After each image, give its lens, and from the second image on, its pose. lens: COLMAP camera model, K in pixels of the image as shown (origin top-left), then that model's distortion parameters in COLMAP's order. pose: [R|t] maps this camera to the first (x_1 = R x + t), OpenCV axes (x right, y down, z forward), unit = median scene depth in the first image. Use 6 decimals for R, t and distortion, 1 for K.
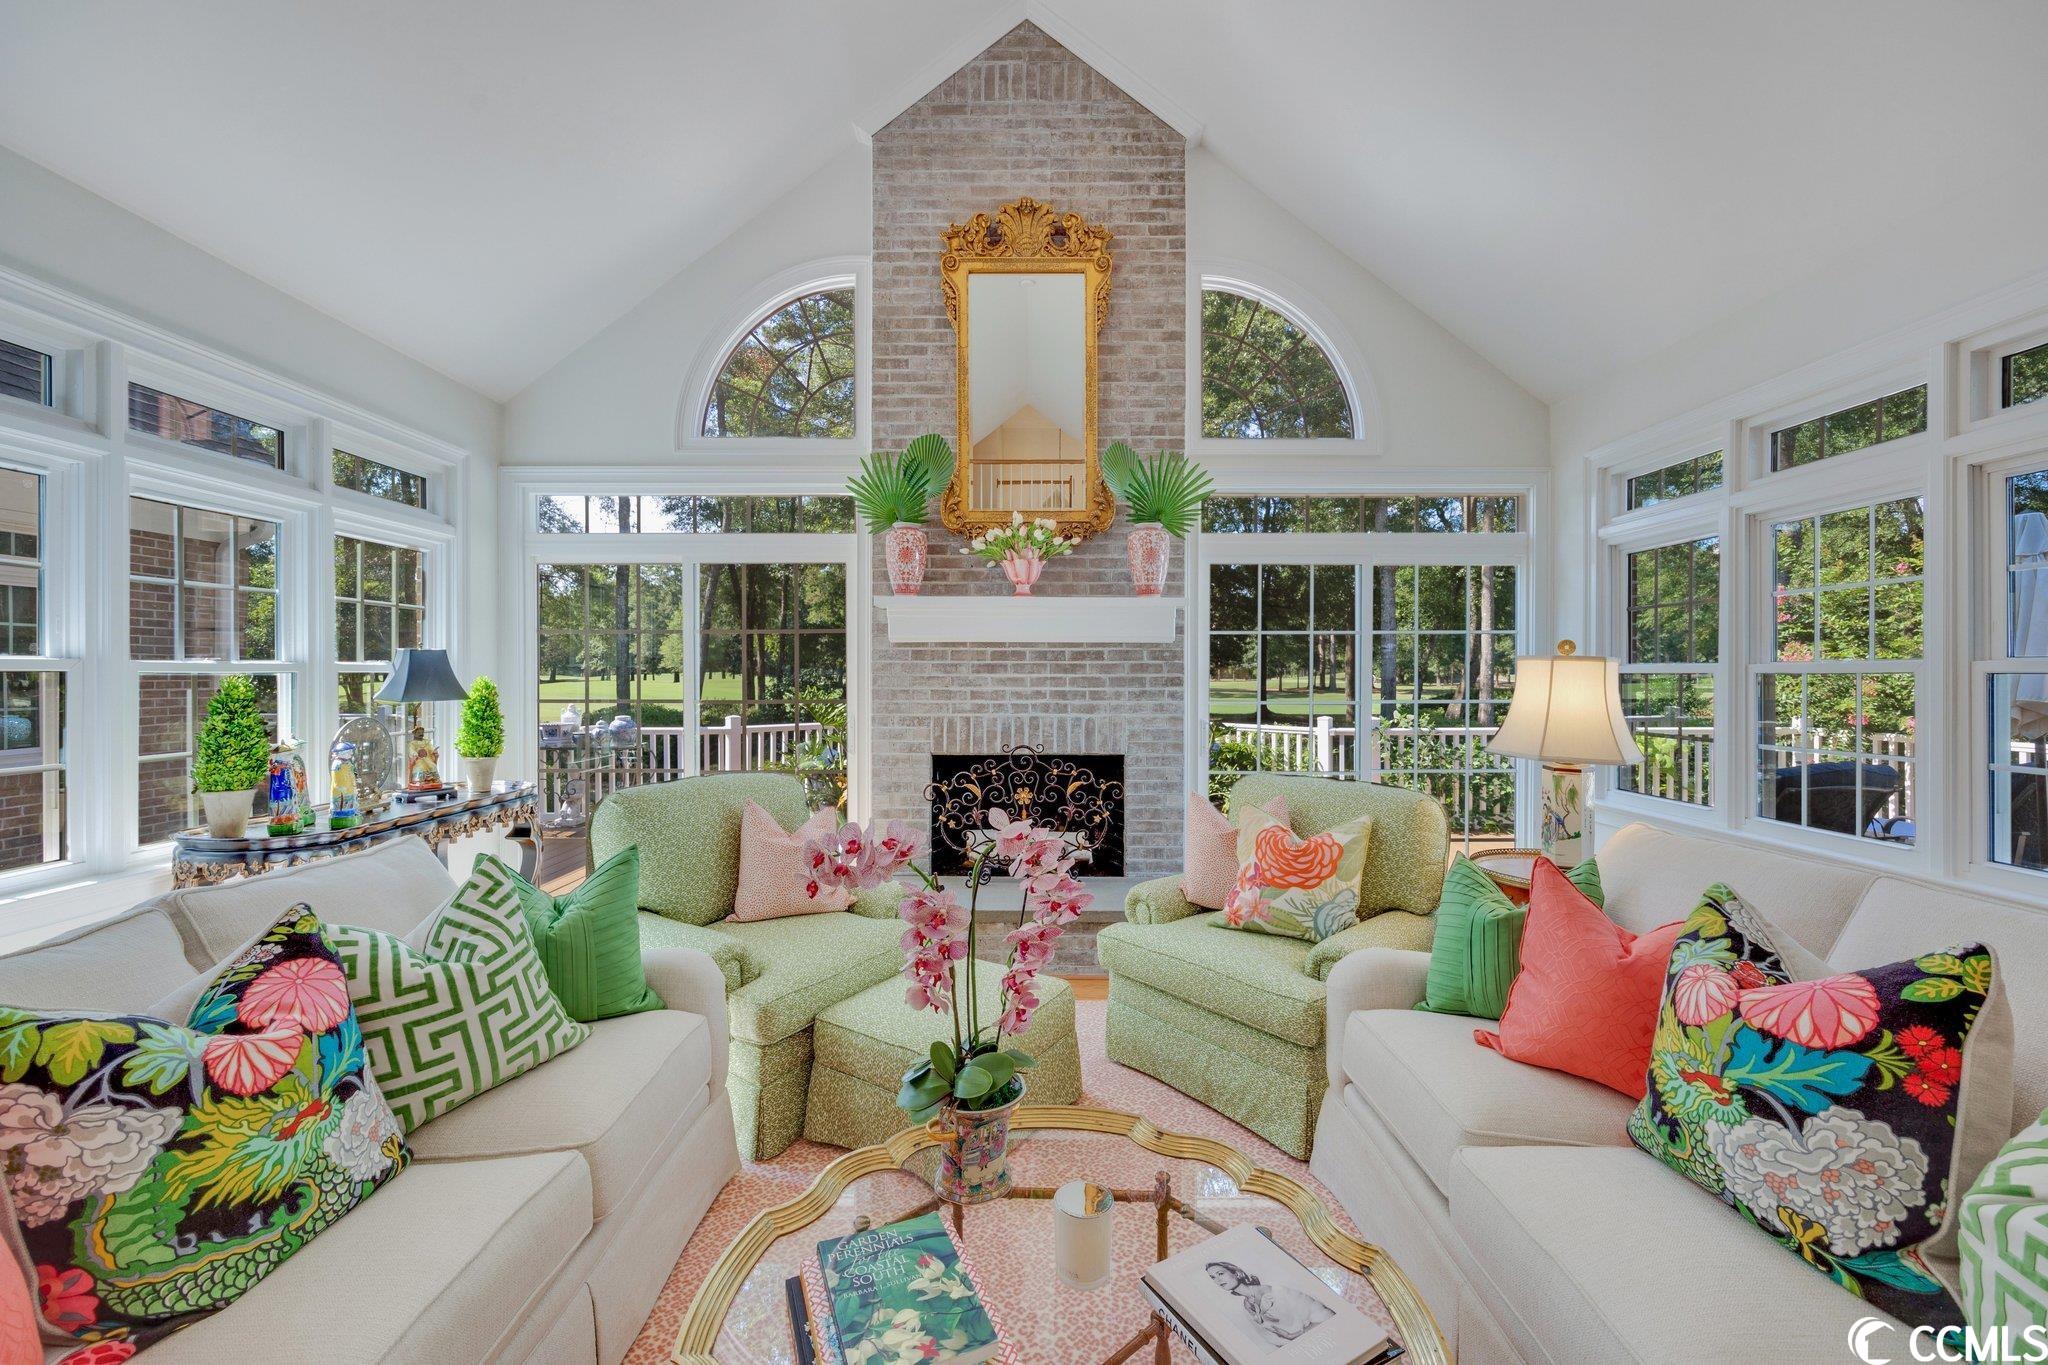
lens RADIAL K [[802.5, 0, 1020.2], [0, 802.5, 674.4], [0, 0, 1]] dist [0.000159, -0.000022]
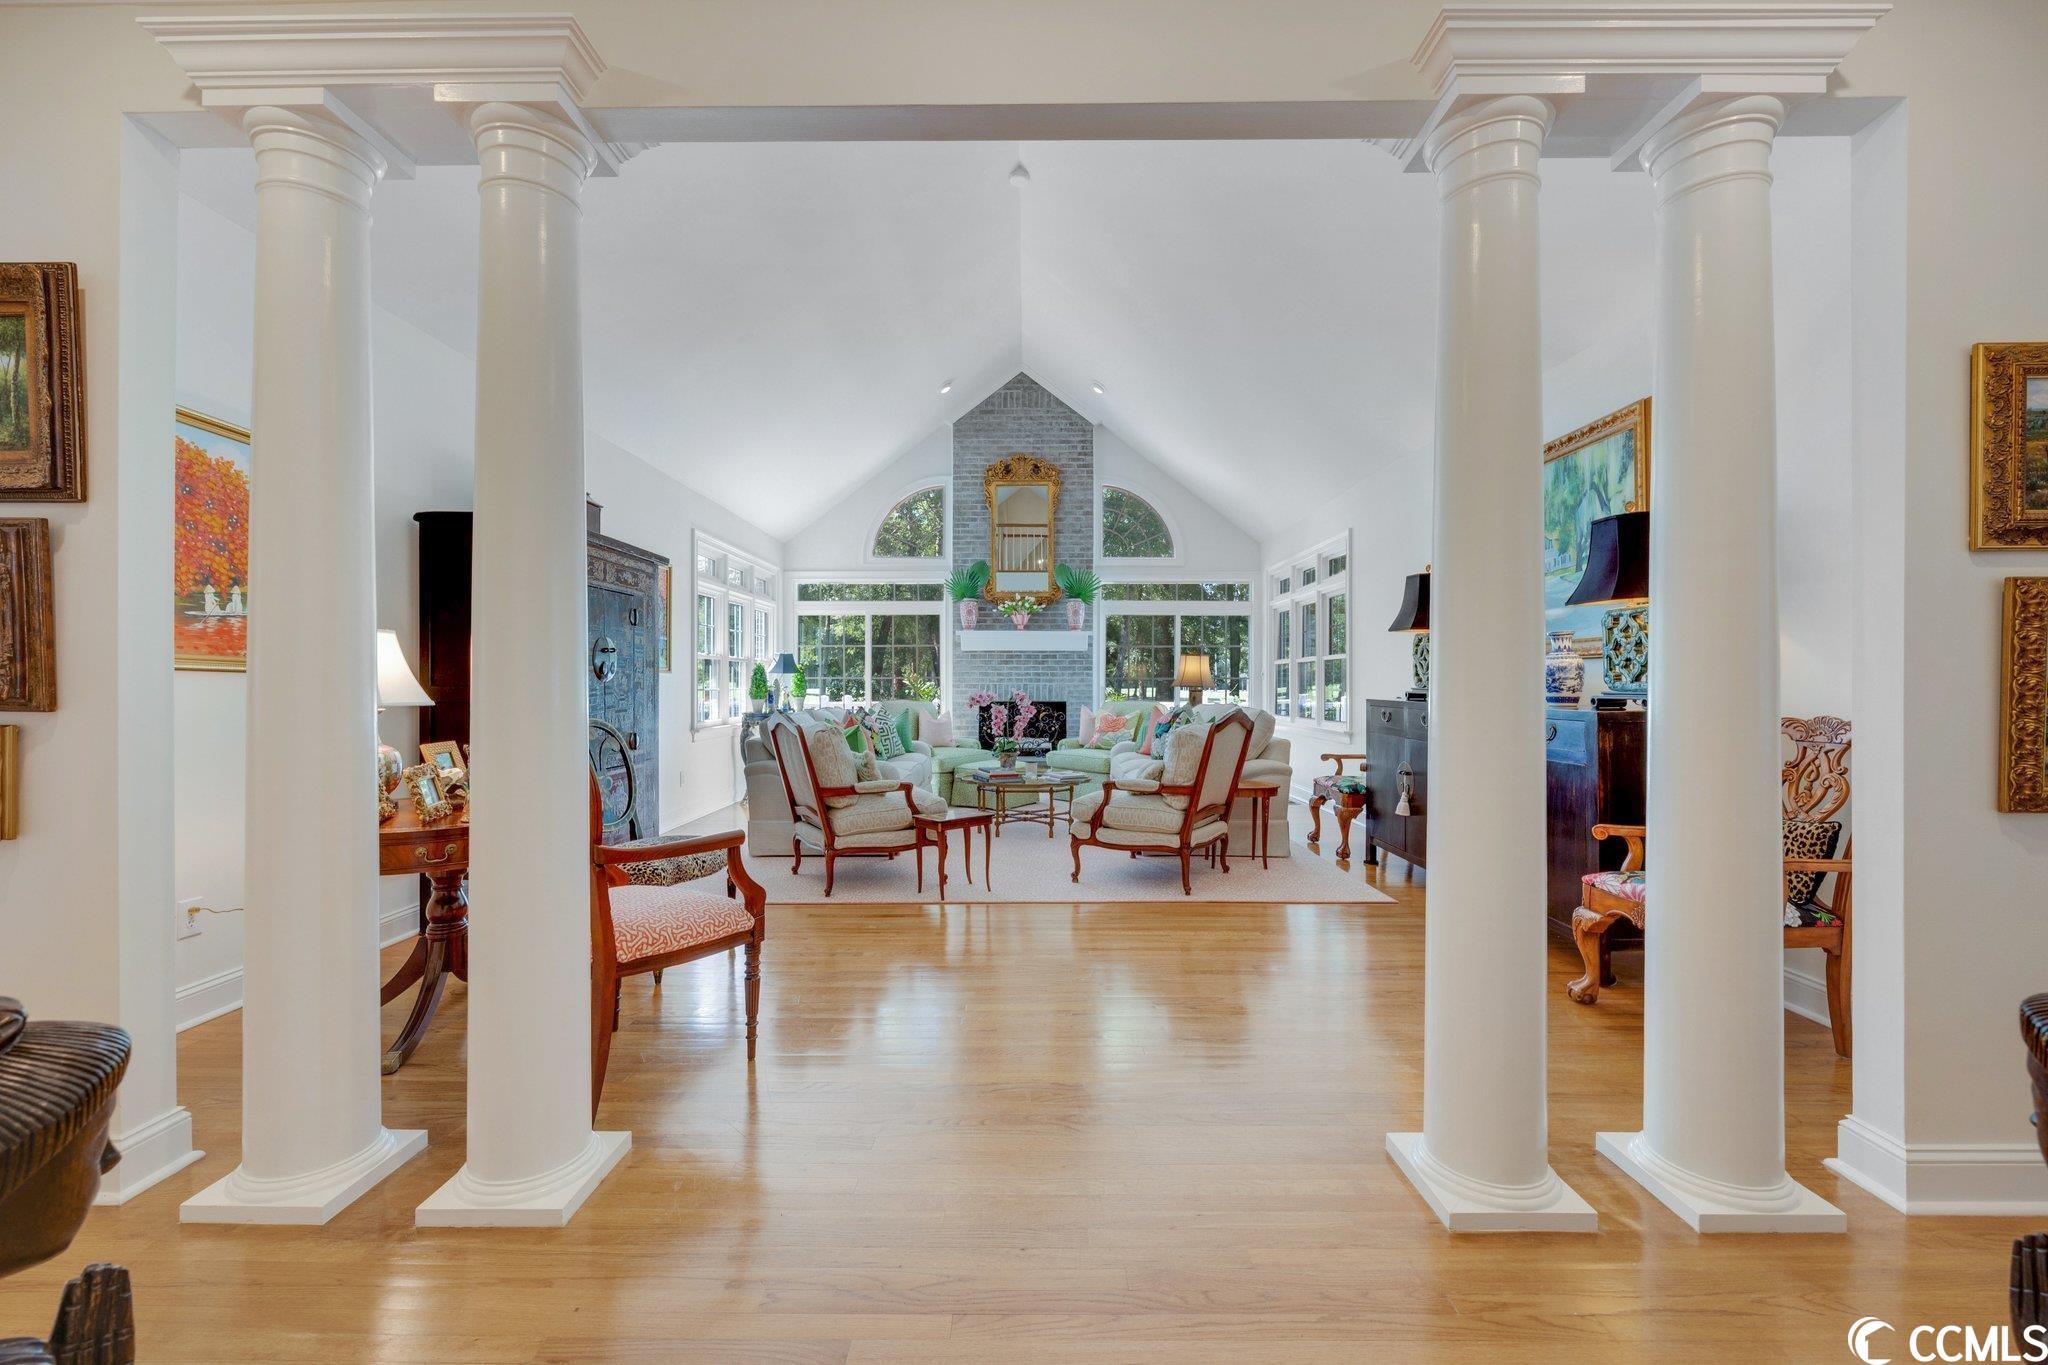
lens RADIAL K [[802.5, 0, 1020.2], [0, 802.5, 674.4], [0, 0, 1]] dist [0.000159, -0.000022]
pose [[1.000000, -0.000680, -0.000692, 0.004133], [0.000672, 0.999942, -0.010748, 0.050665], [0.000699, 0.010747, 0.999942, -1.239047]]
